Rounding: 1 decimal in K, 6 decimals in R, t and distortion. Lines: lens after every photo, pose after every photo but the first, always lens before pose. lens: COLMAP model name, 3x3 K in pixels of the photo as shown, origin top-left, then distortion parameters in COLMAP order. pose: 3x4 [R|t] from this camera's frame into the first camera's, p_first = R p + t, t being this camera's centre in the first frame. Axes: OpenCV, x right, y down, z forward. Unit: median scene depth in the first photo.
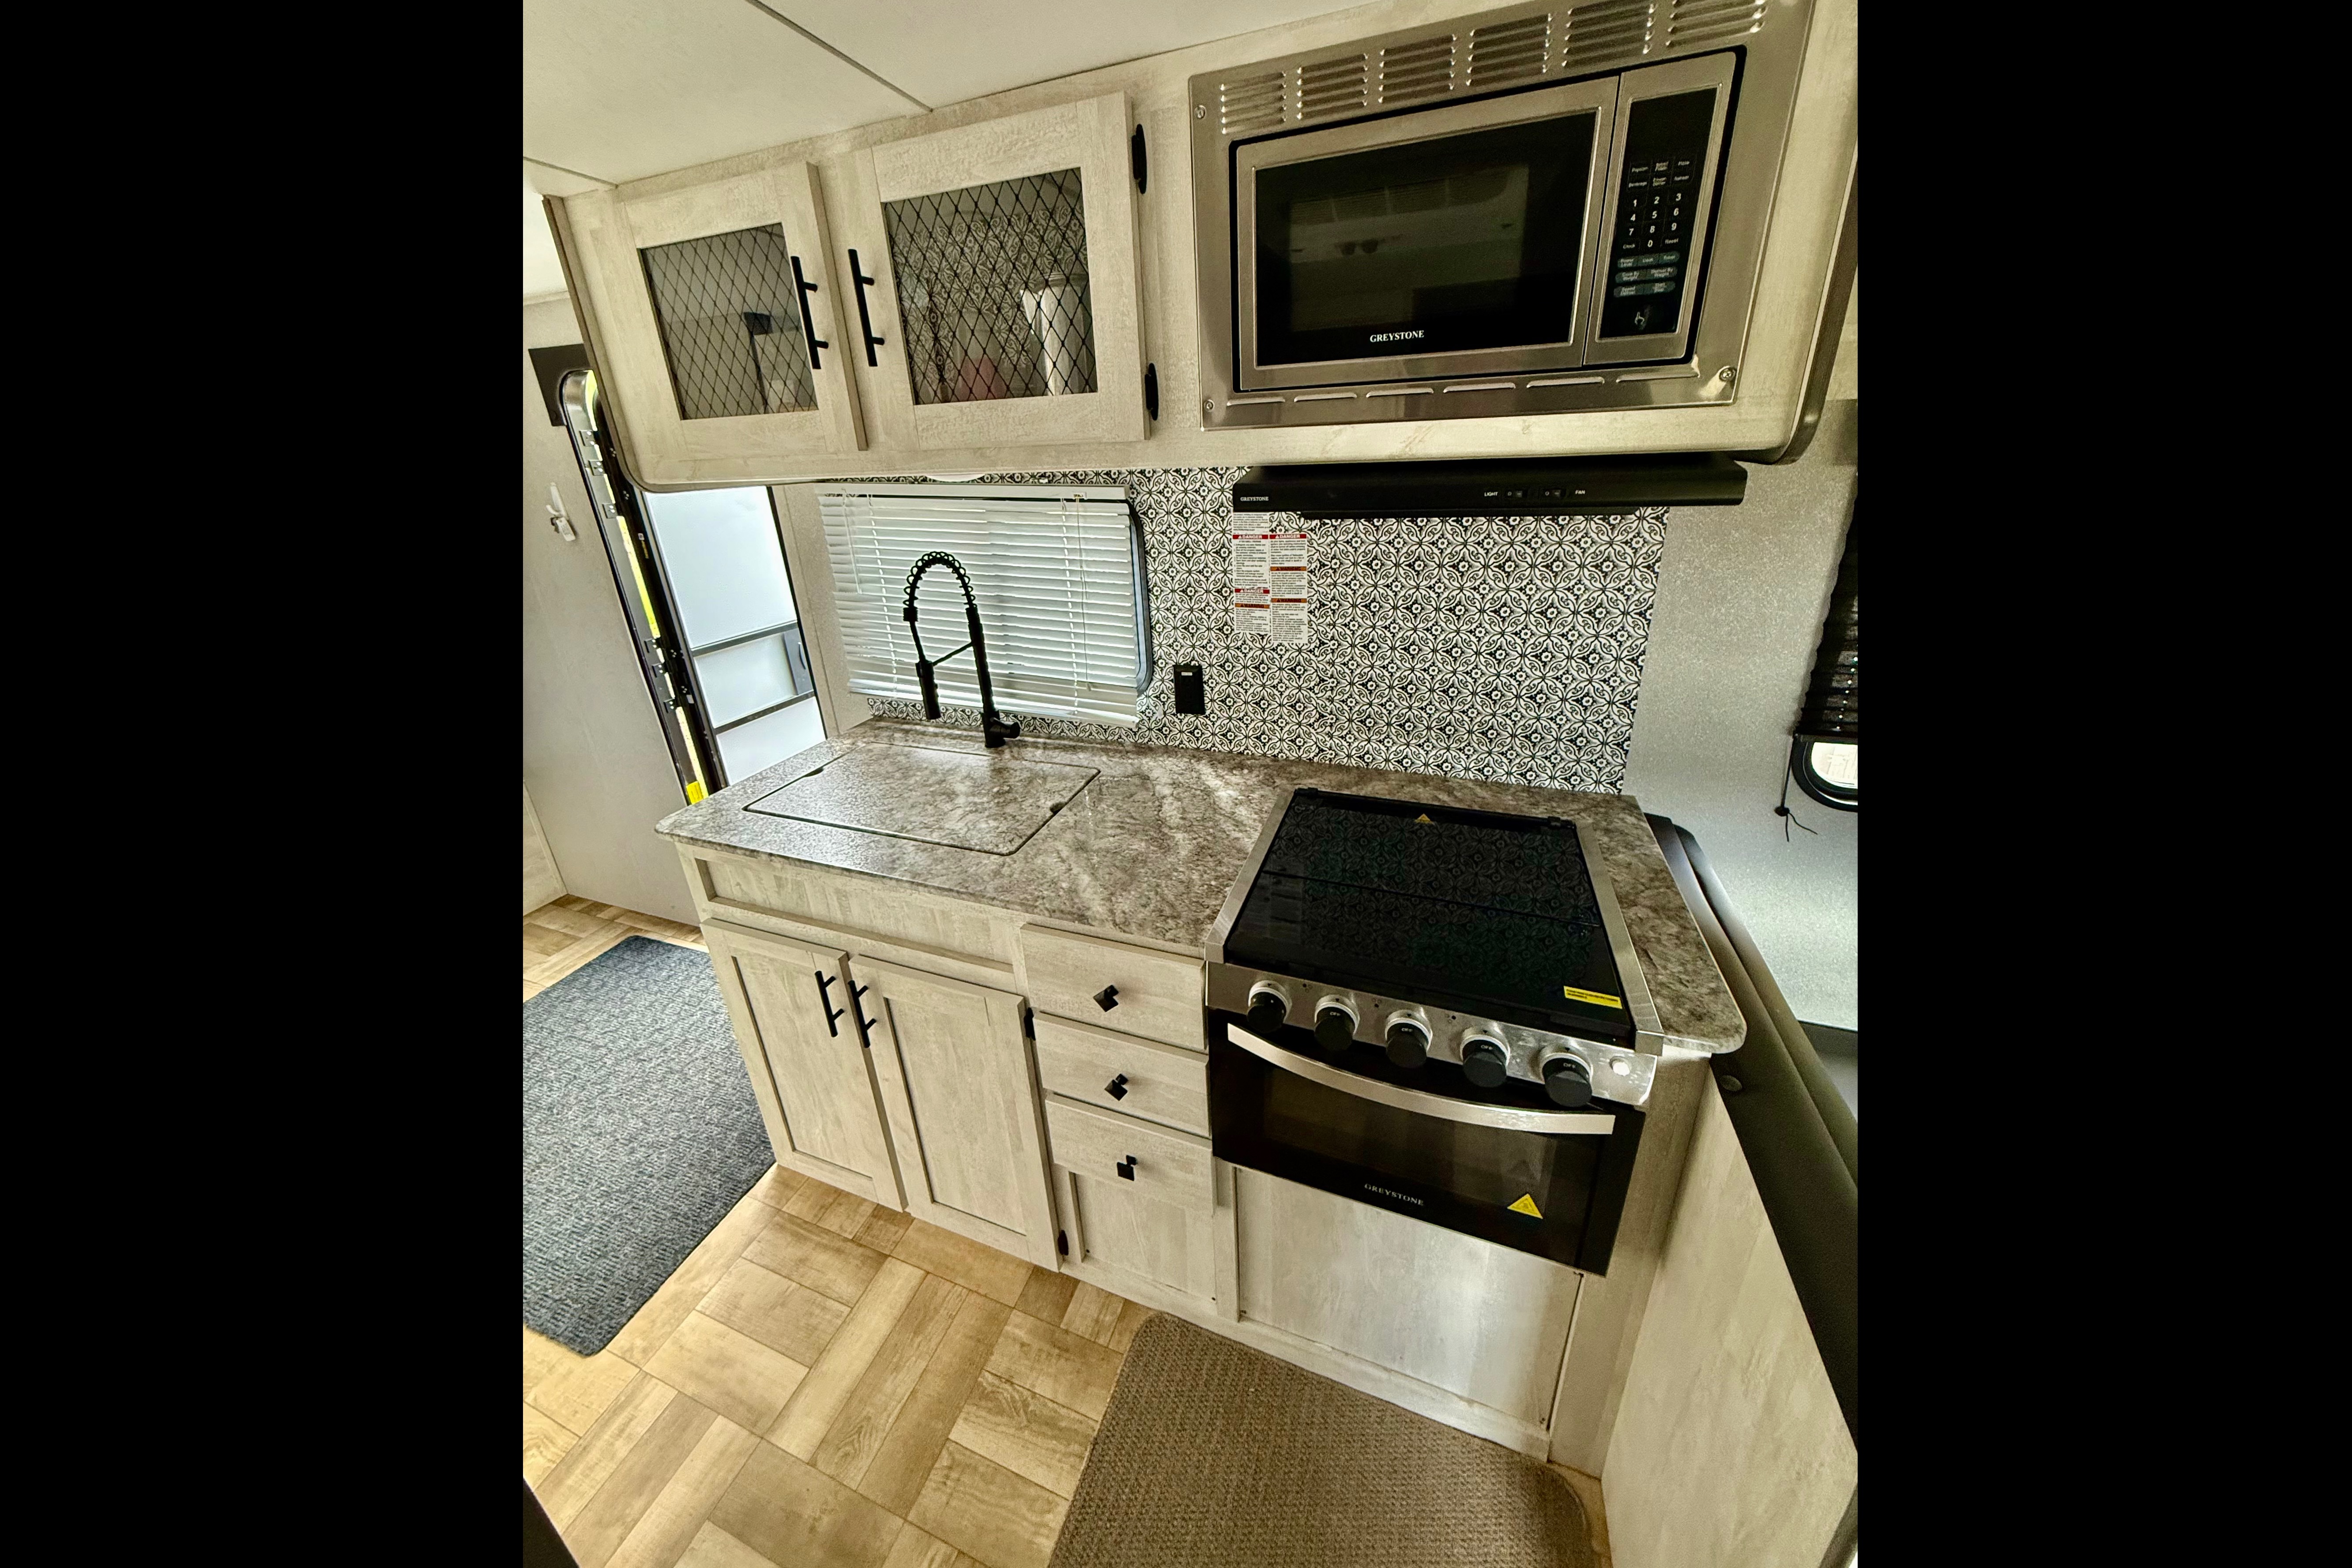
lens RADIAL K [[703.7, 0, 1203.9], [0, 703.7, 692.3], [0, 0, 1]] dist [0.000120, 0.000026]
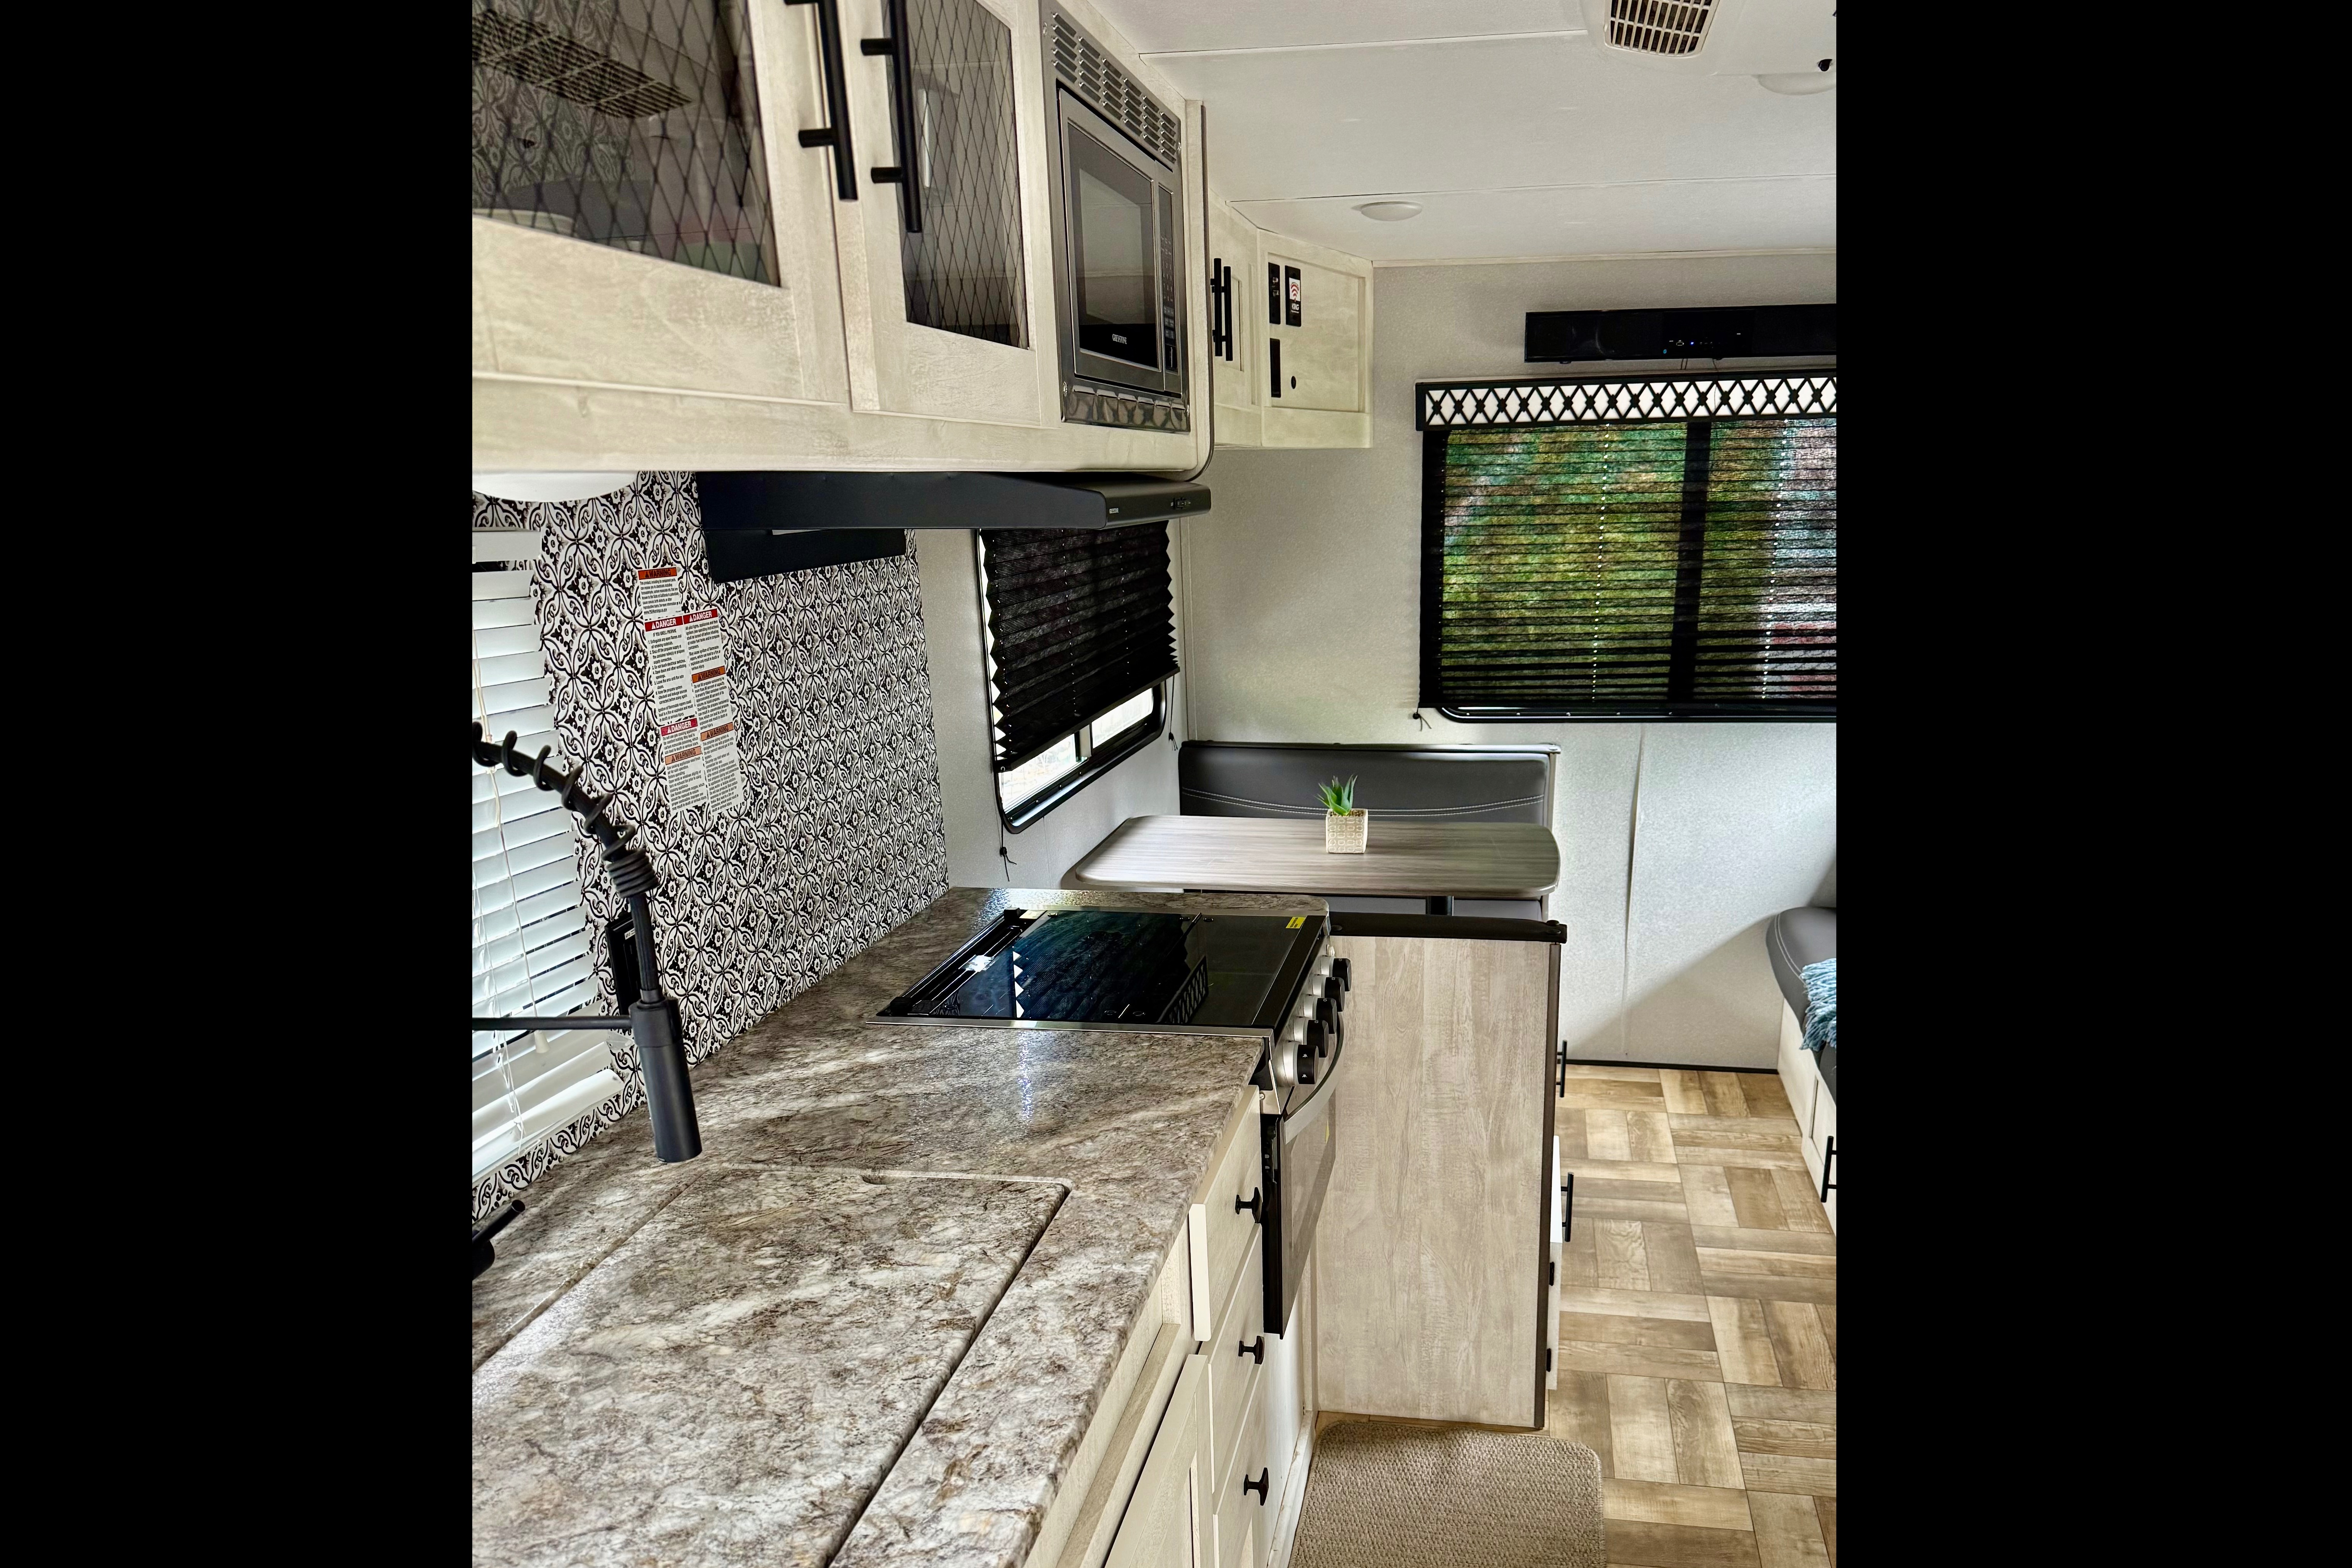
lens RADIAL K [[1555.9, 0, 1266.1], [0, 1555.9, 1027.8], [0, 0, 1]] dist [-0.007236, -0.009791]
pose [[-0.179384, -0.288052, 0.940664, -1.209369], [0.344603, 0.877195, 0.334332, -0.189799], [-0.921450, 0.384129, -0.058091, 0.772420]]
